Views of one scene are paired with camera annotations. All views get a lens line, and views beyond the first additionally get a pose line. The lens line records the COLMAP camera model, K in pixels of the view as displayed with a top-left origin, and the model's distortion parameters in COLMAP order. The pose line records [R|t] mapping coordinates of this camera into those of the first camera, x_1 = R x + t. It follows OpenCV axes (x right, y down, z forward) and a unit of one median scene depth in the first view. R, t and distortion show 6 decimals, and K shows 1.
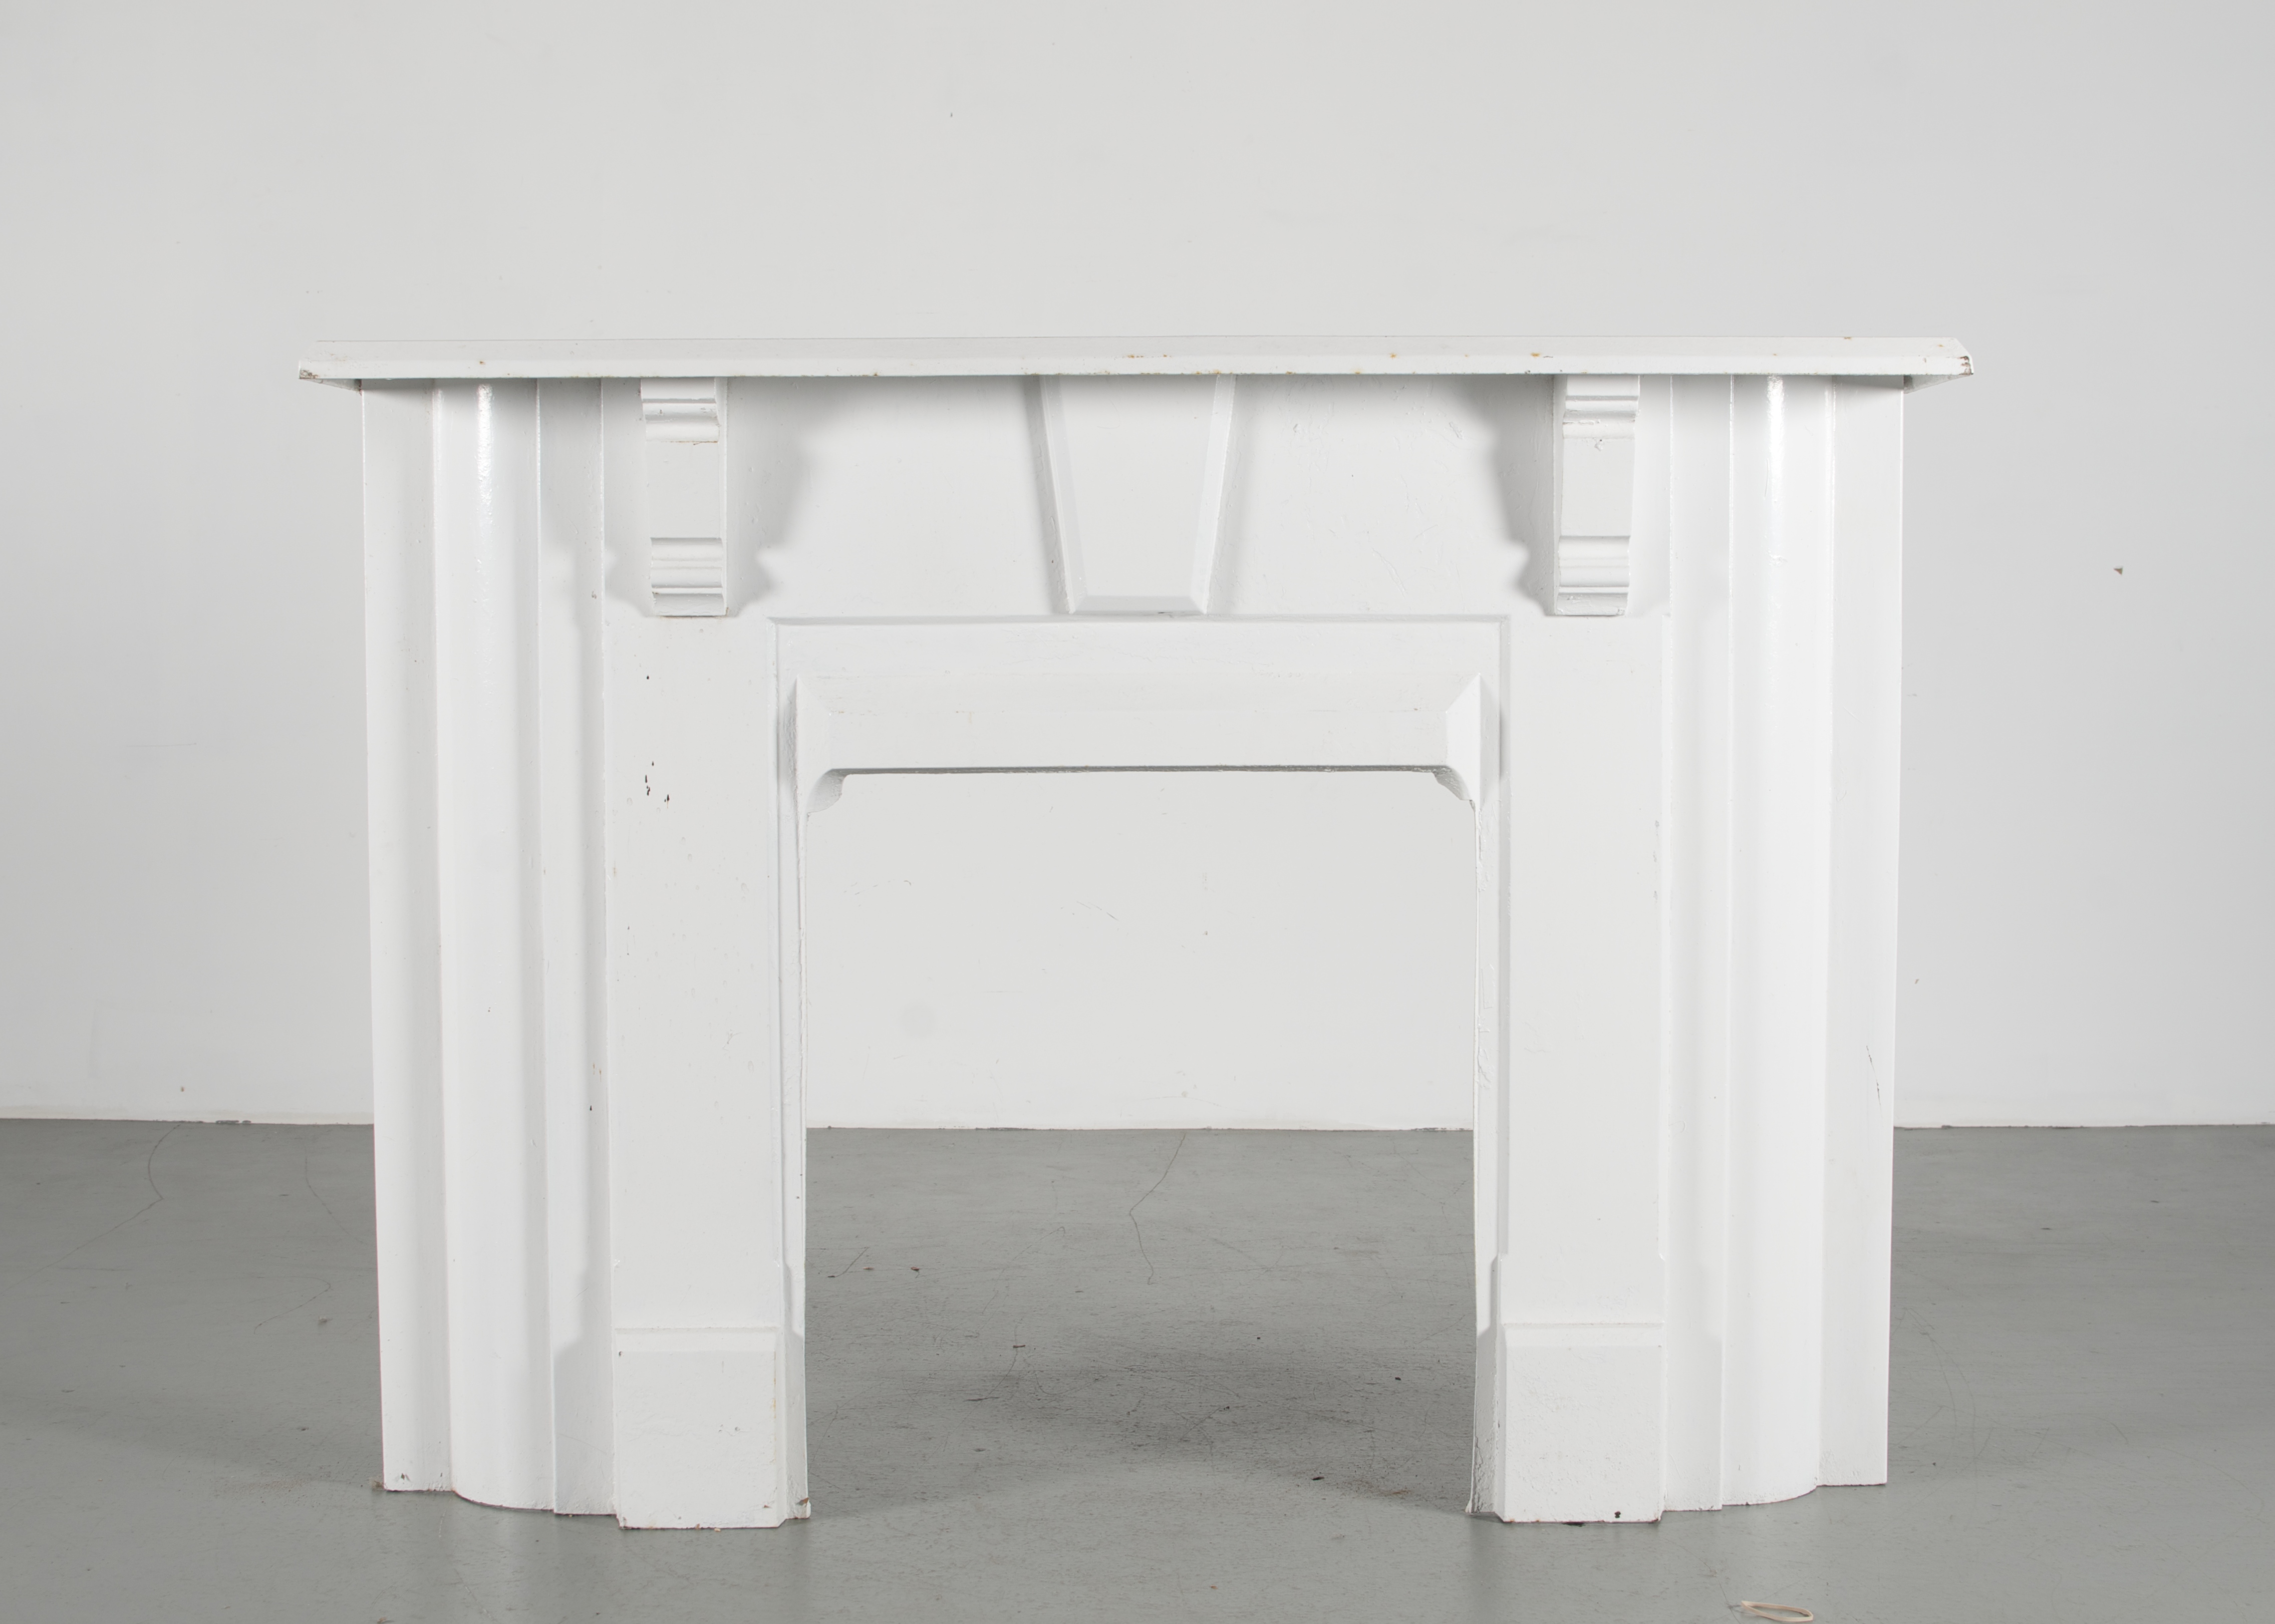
lens RADIAL K [[4027.9, 0, 1138.8], [0, 4027.9, 691.9], [0, 0, 1]] dist [-0.269256, 0.107620]
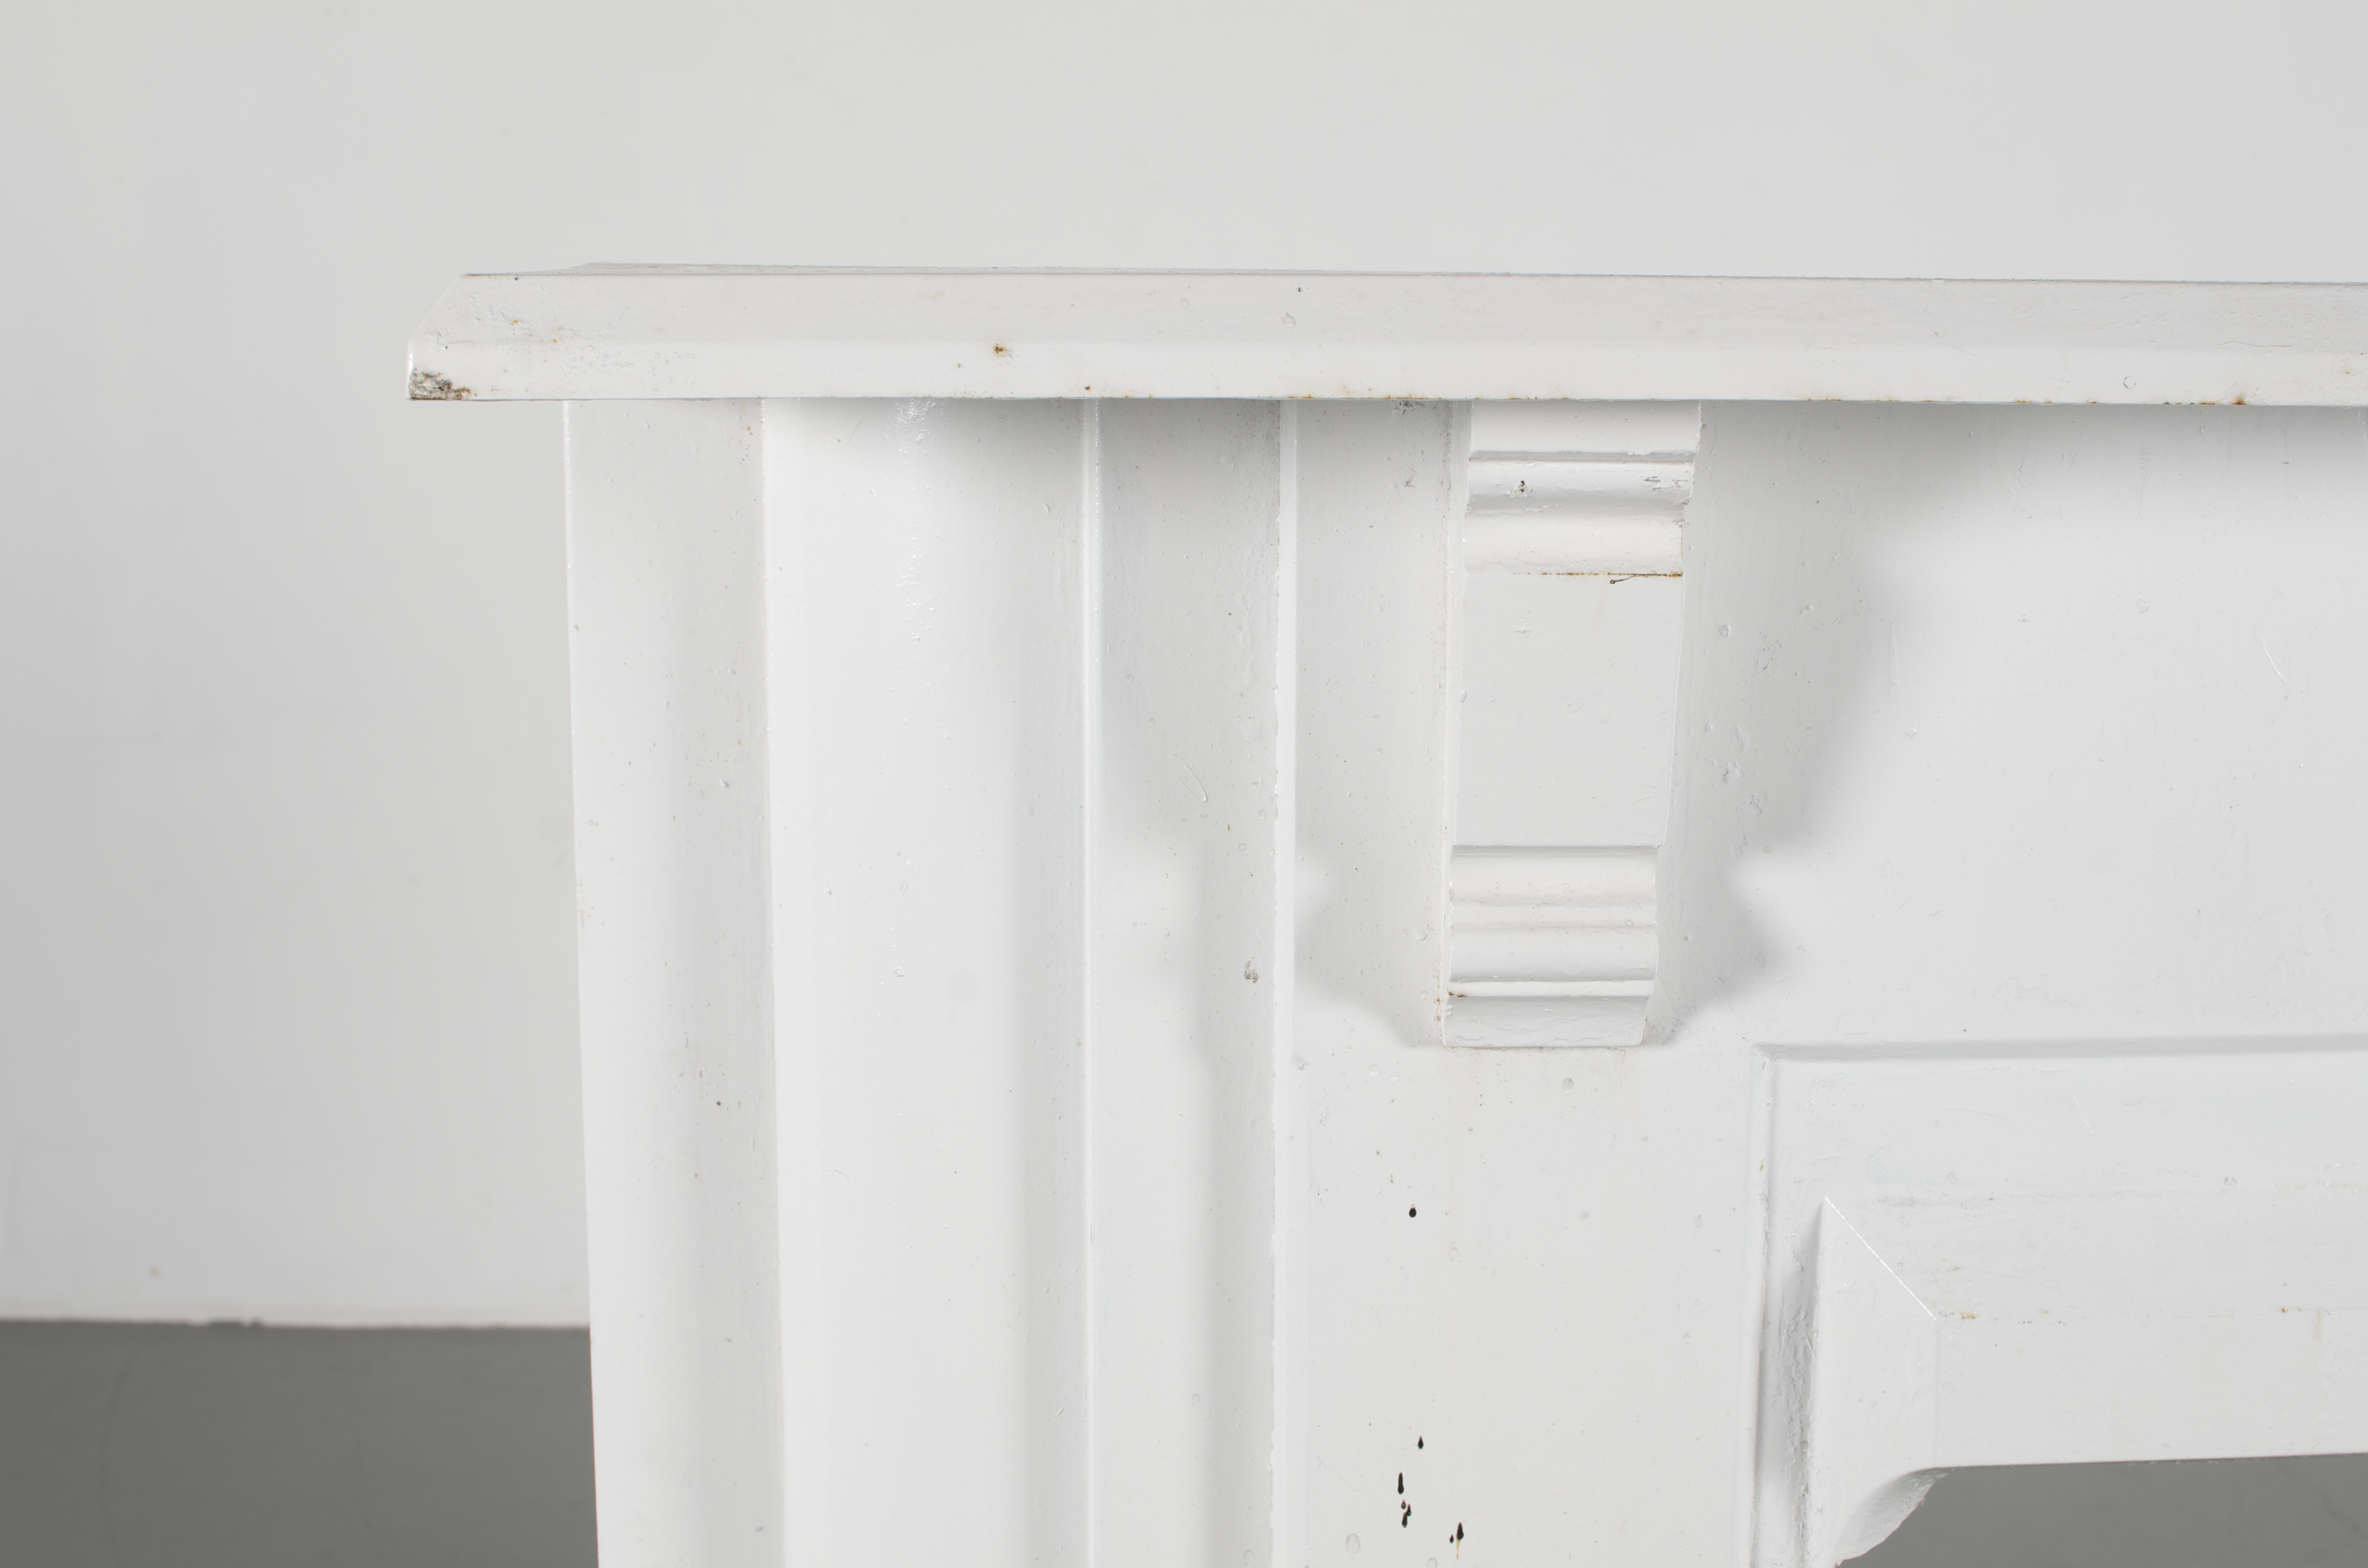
lens RADIAL K [[4062.2, 0, 1183.0], [0, 4062.2, 843.8], [0, 0, 1]] dist [-0.239837, -0.033911]
pose [[0.999939, 0.000176, 0.011035, -0.146215], [-0.001399, 0.993829, 0.110915, -0.075257], [-0.010947, -0.110924, 0.993769, 0.647069]]
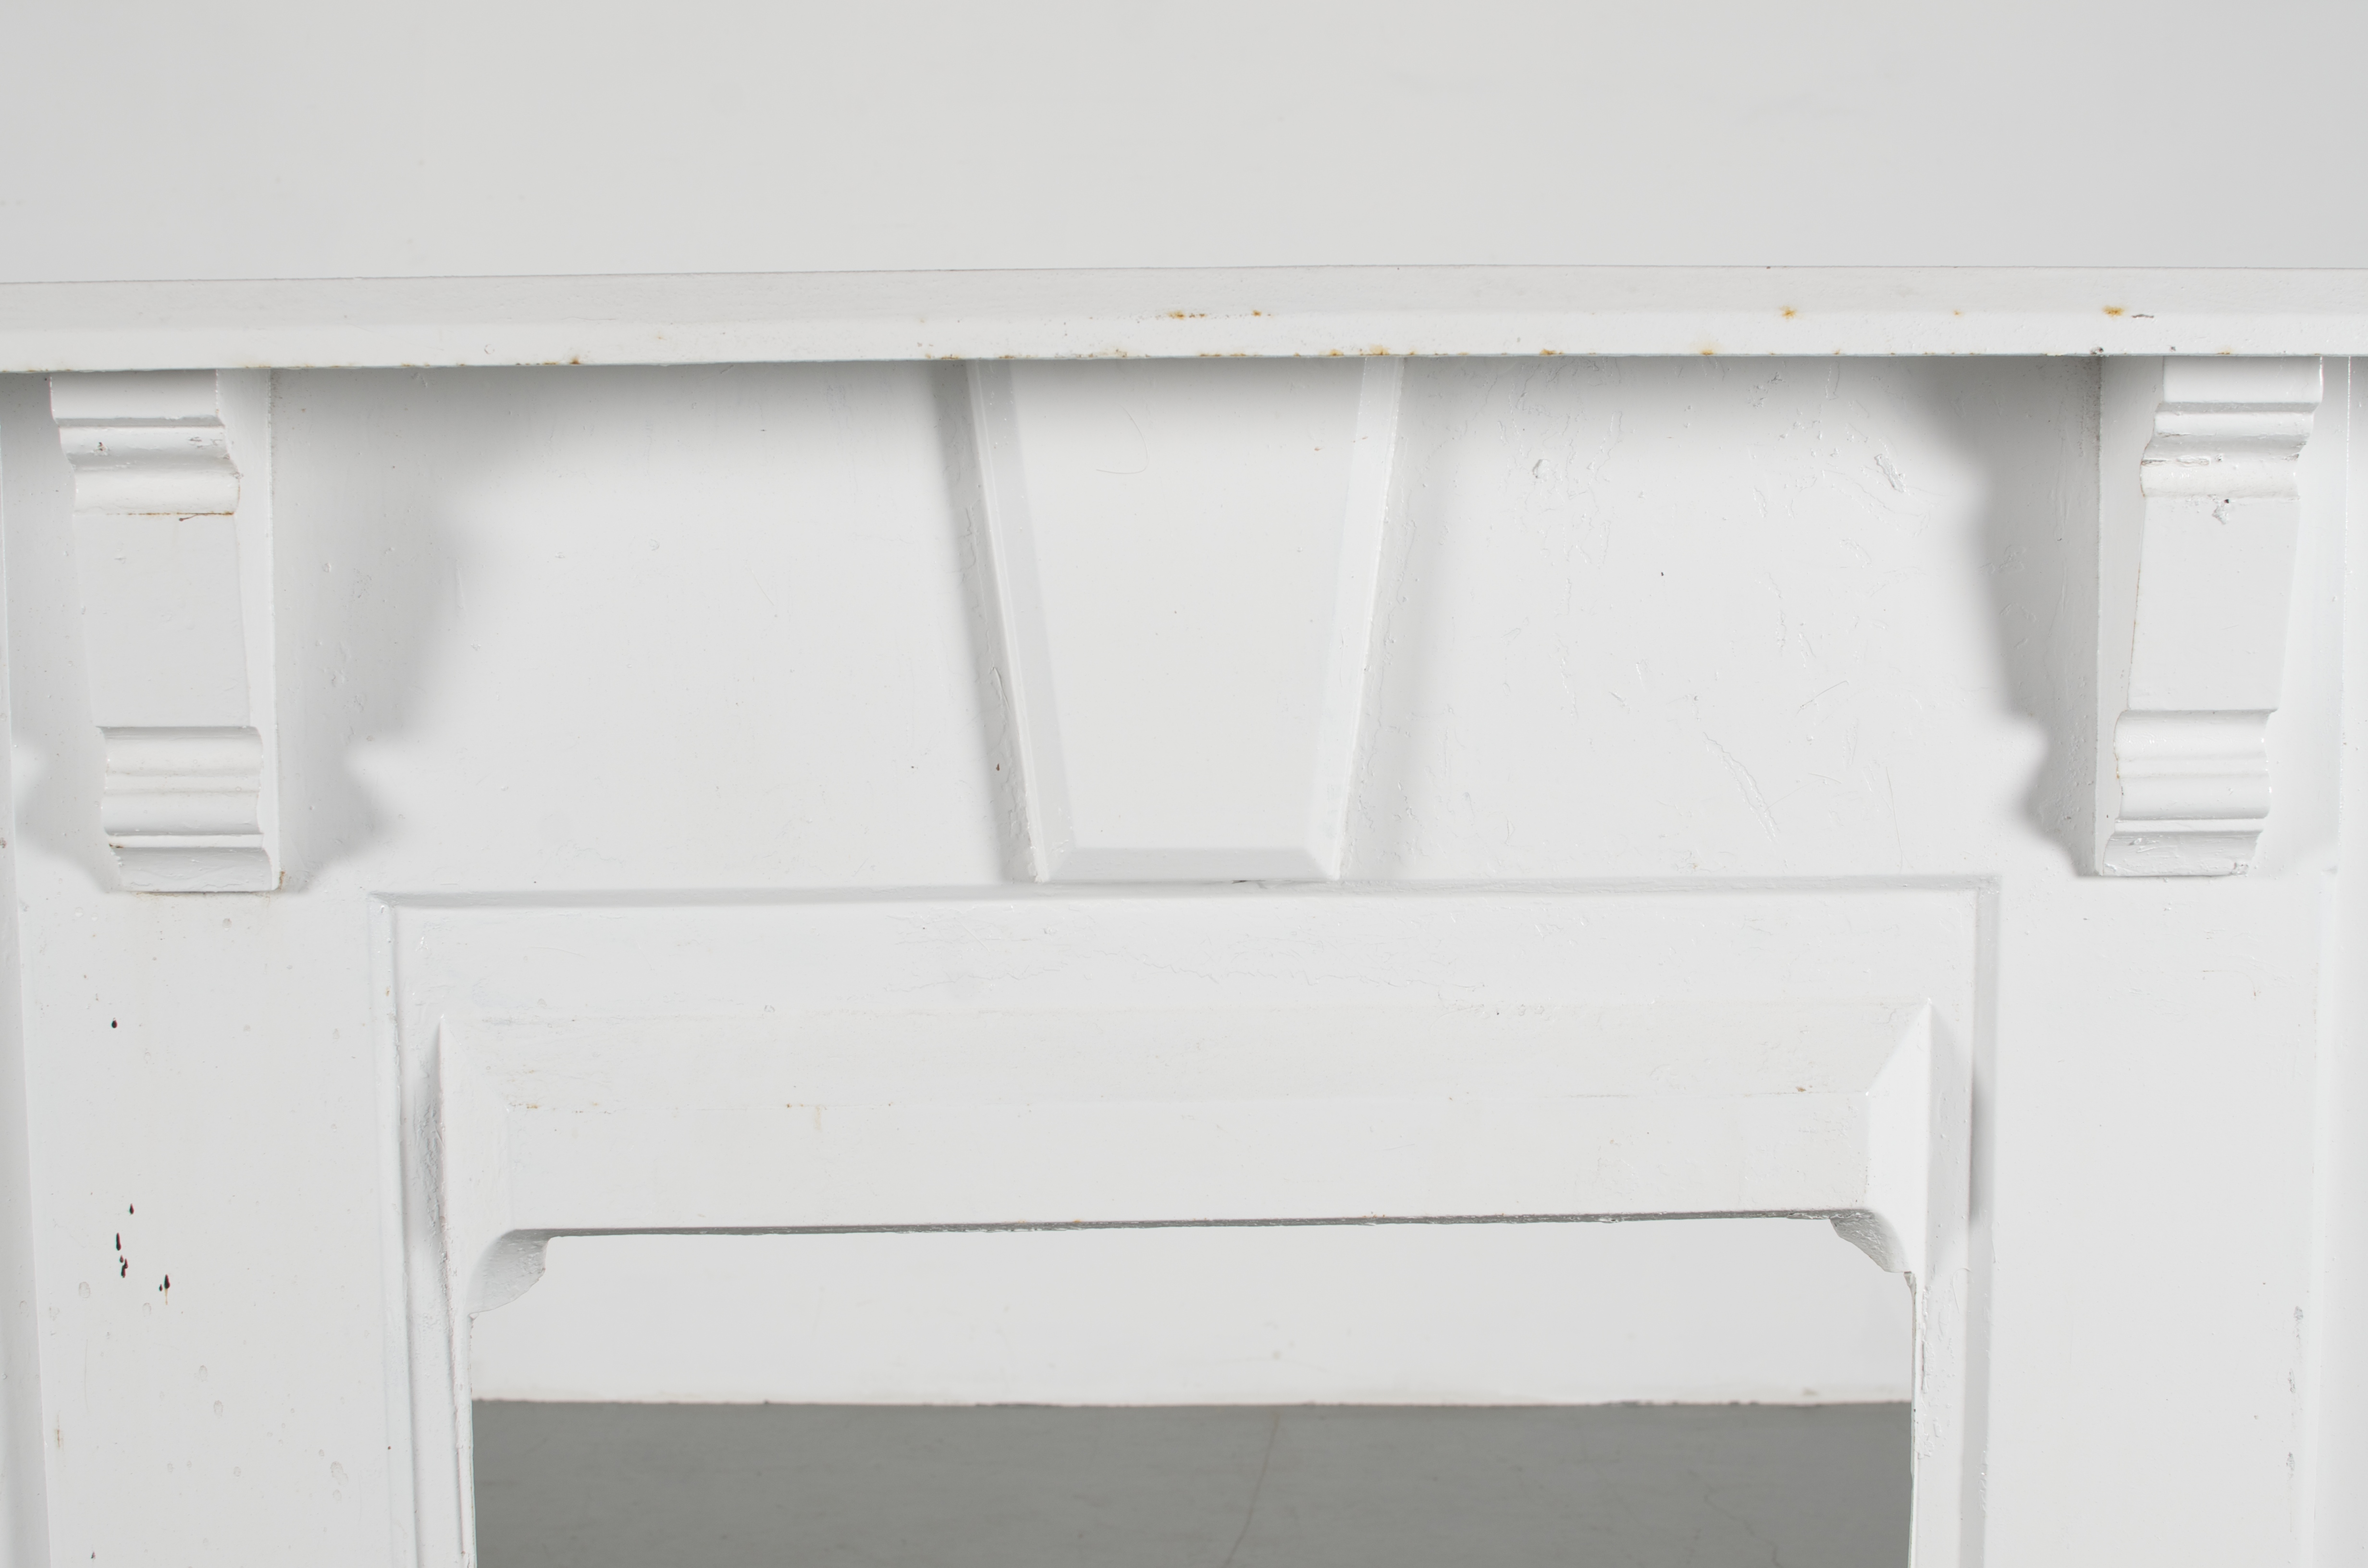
lens RADIAL K [[4165.3, 0, 1184.0], [0, 4165.3, 784.0], [0, 0, 1]] dist [-0.169230, -0.008095]
pose [[0.999961, -0.002227, -0.008546, 0.003289], [0.002553, 0.999263, 0.038299, -0.048399], [0.008454, -0.038320, 0.999230, 0.532589]]
